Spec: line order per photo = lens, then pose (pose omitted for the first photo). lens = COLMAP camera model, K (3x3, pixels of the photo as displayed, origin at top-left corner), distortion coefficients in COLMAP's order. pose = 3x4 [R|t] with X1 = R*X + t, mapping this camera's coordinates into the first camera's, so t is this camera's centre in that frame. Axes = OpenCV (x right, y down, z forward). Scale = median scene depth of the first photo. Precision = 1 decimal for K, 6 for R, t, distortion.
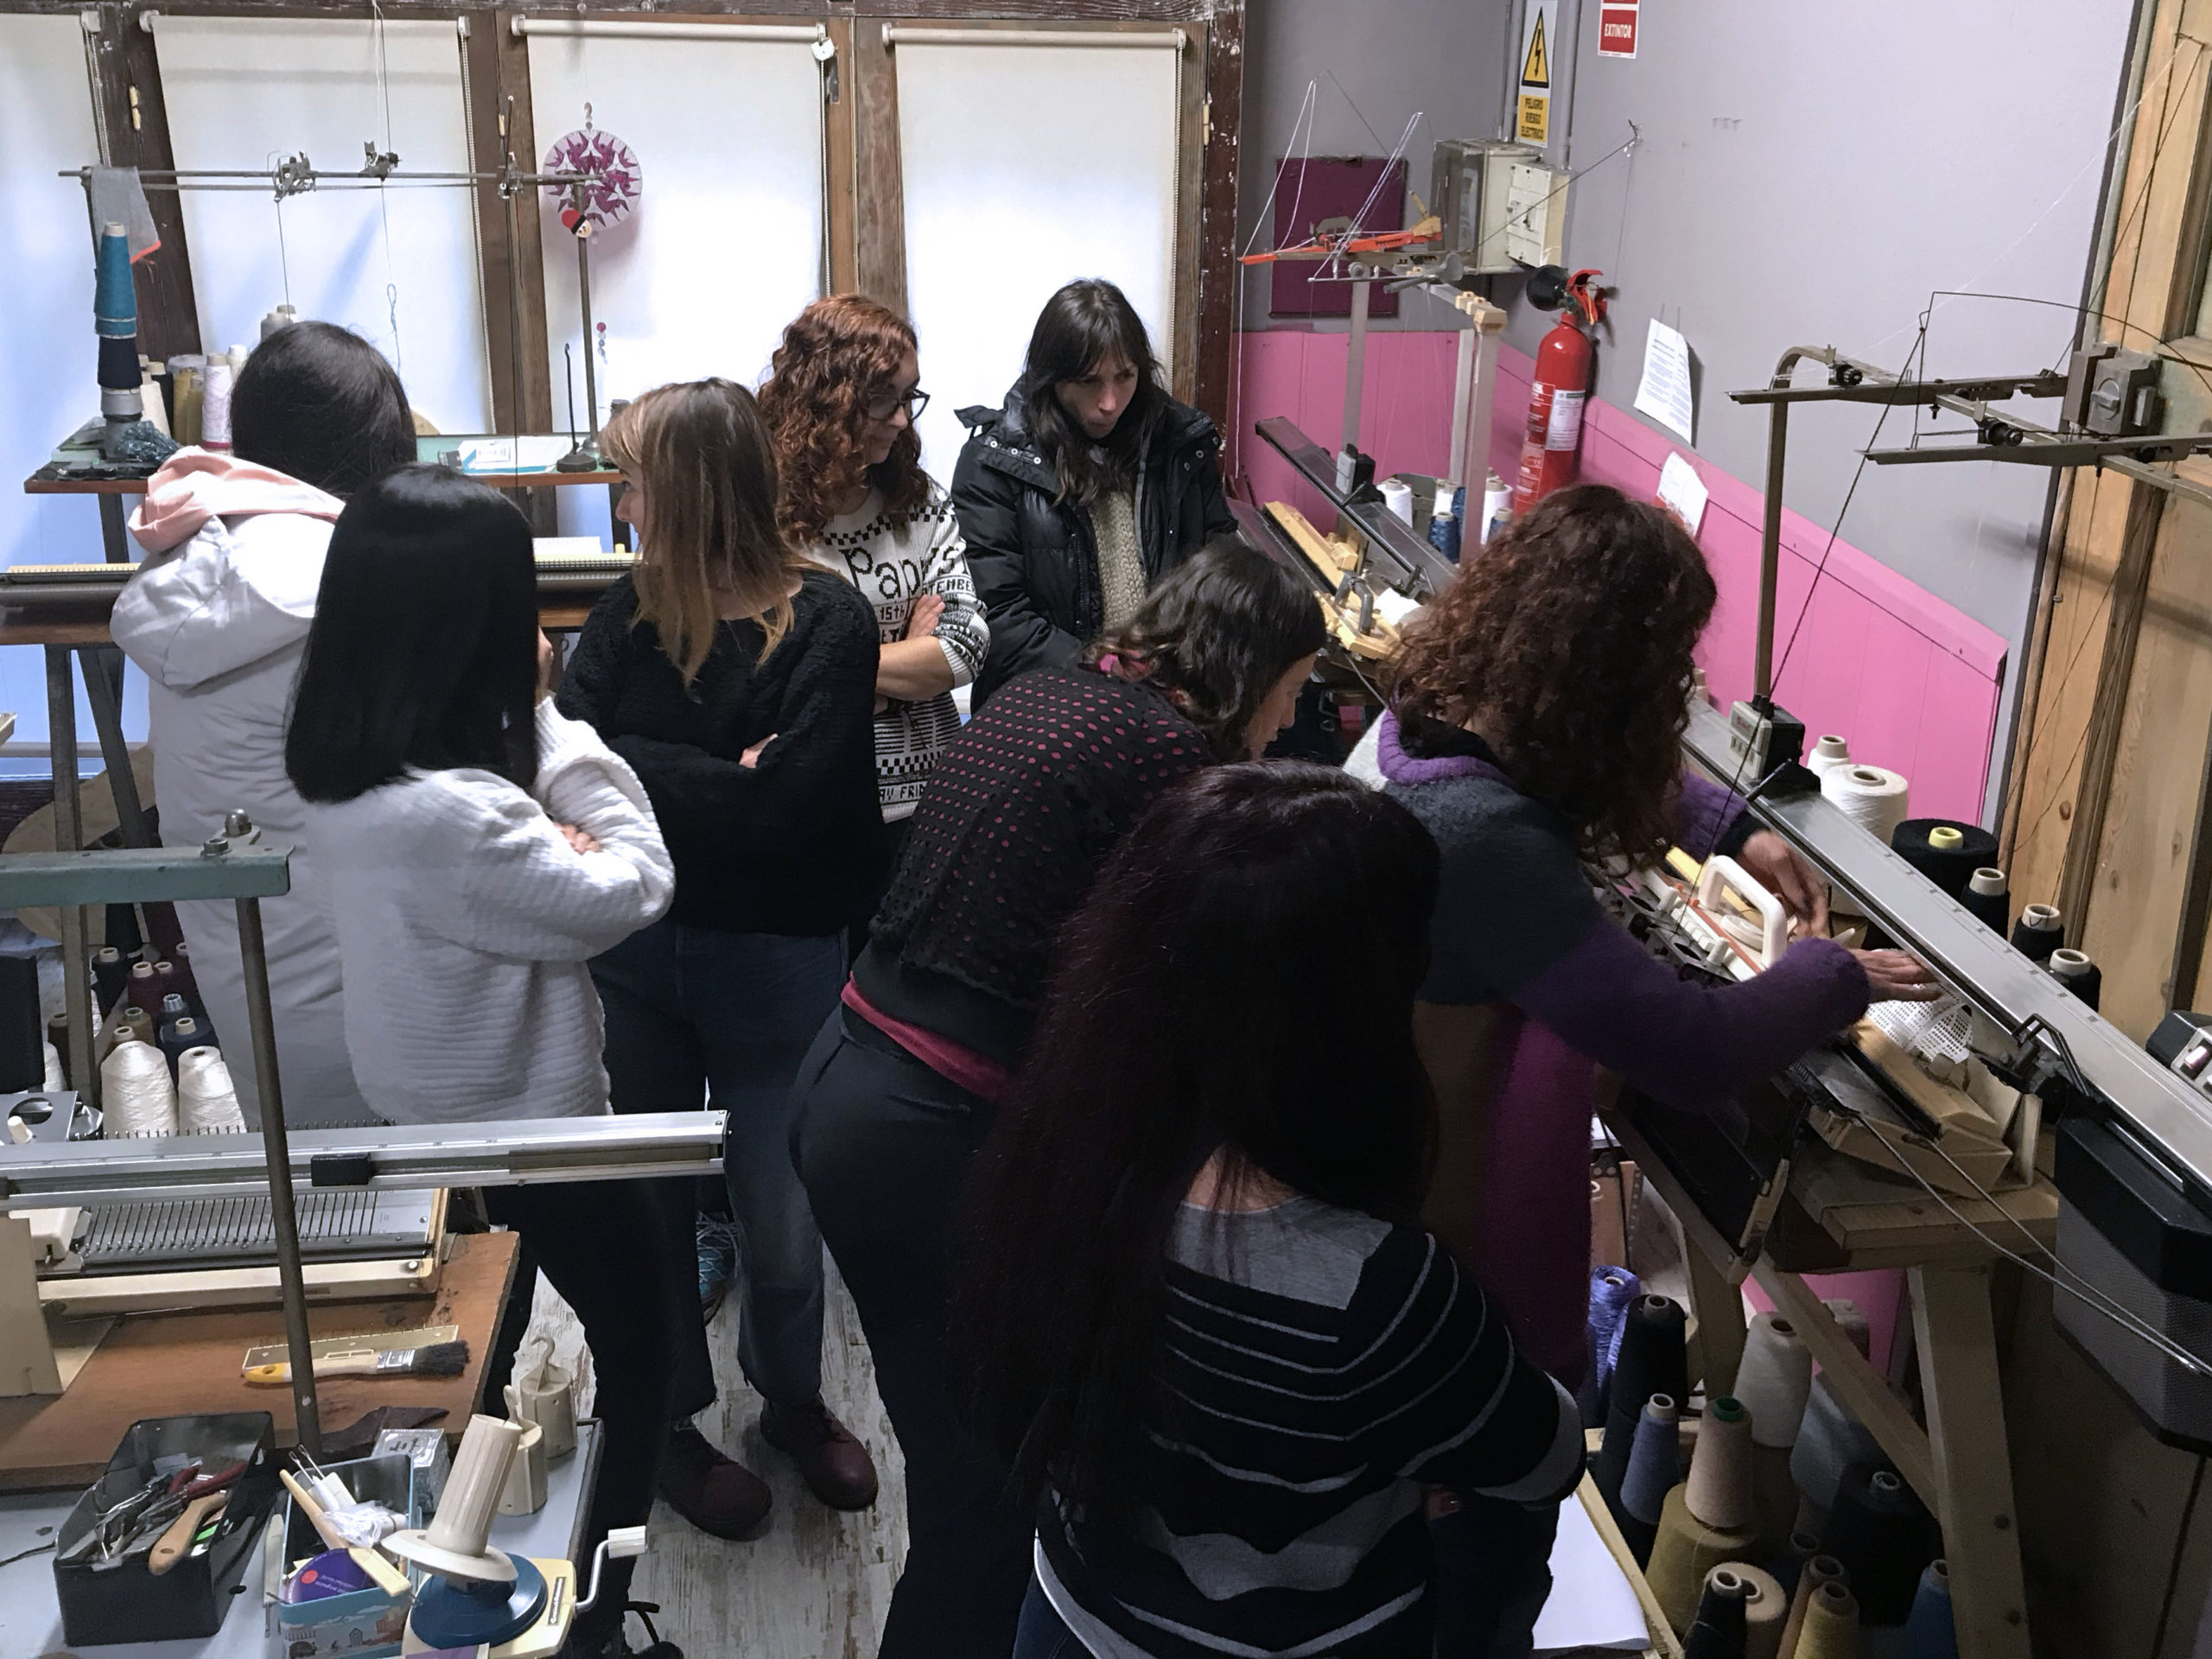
lens RADIAL K [[2379.4, 0, 1104.7], [0, 2379.4, 828.1], [0, 0, 1]] dist [-0.023469, 0.000000]
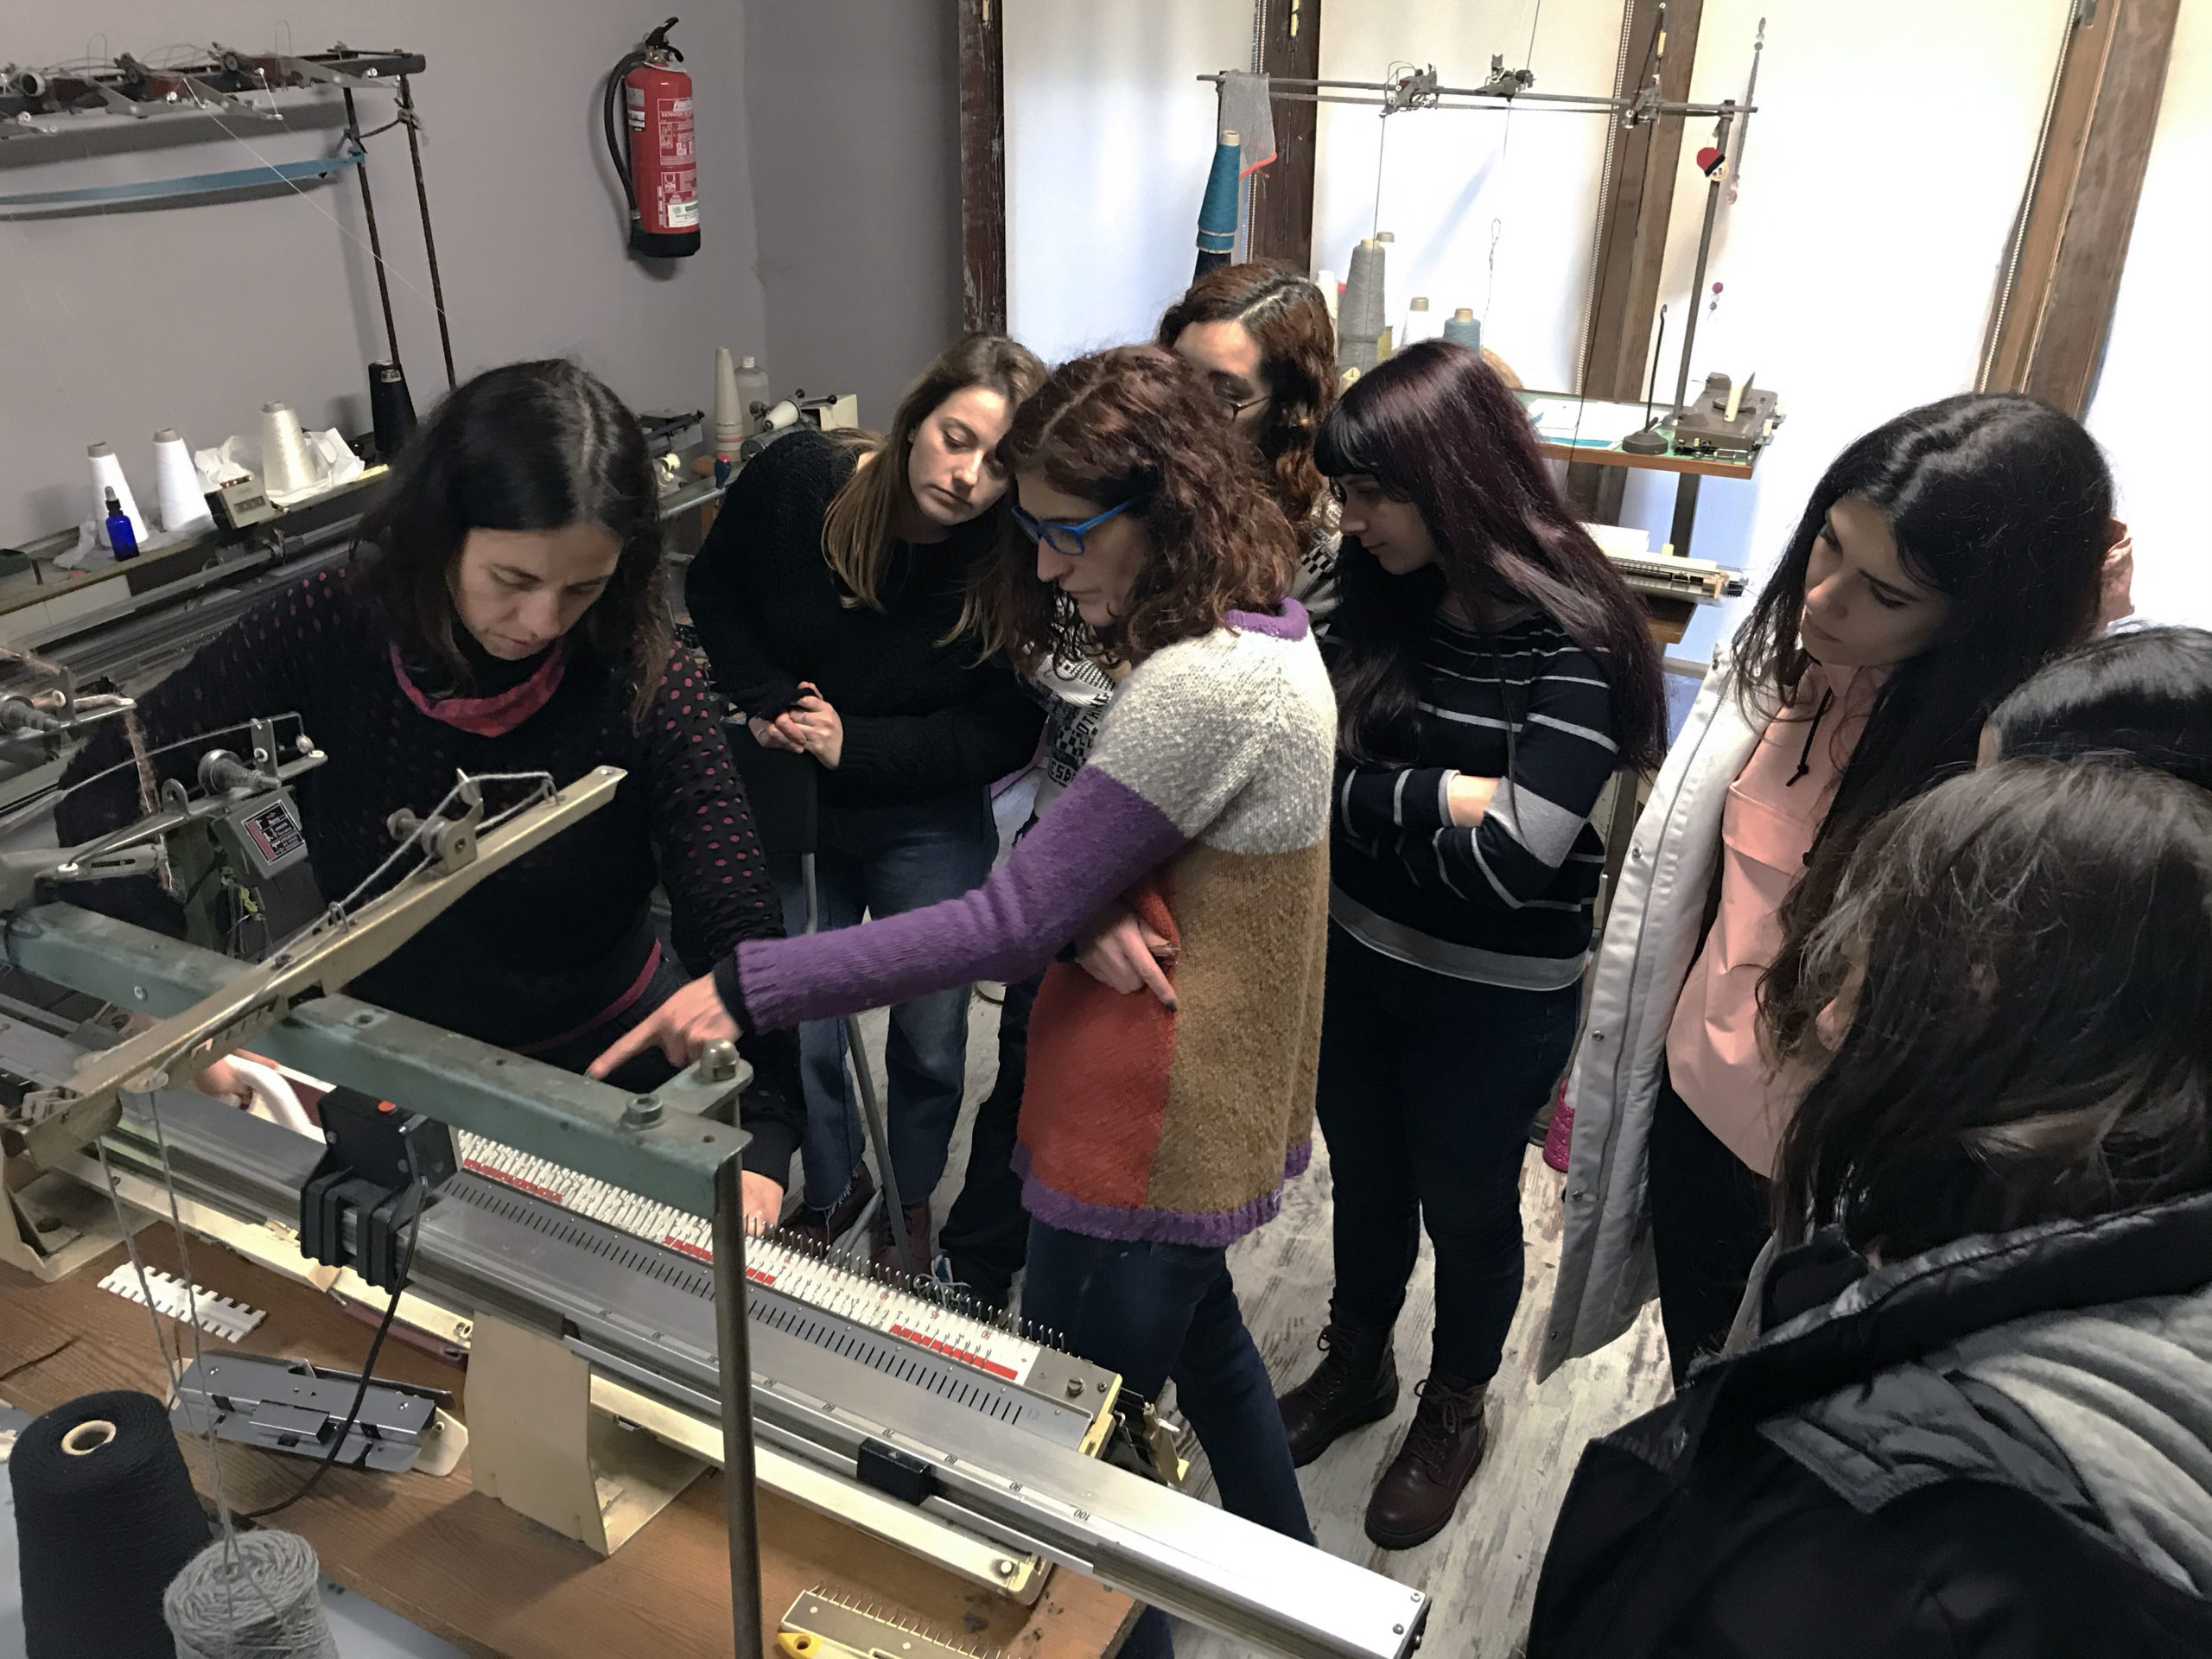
lens RADIAL K [[1802.8, 0, 1109.9], [0, 1802.8, 827.6], [0, 0, 1]] dist [0.007048, 0.002418]
pose [[0.834802, 0.243989, -0.493533, -0.022926], [-0.190080, 0.969044, 0.157551, -0.083346], [0.516696, -0.037714, 0.855338, 0.318915]]
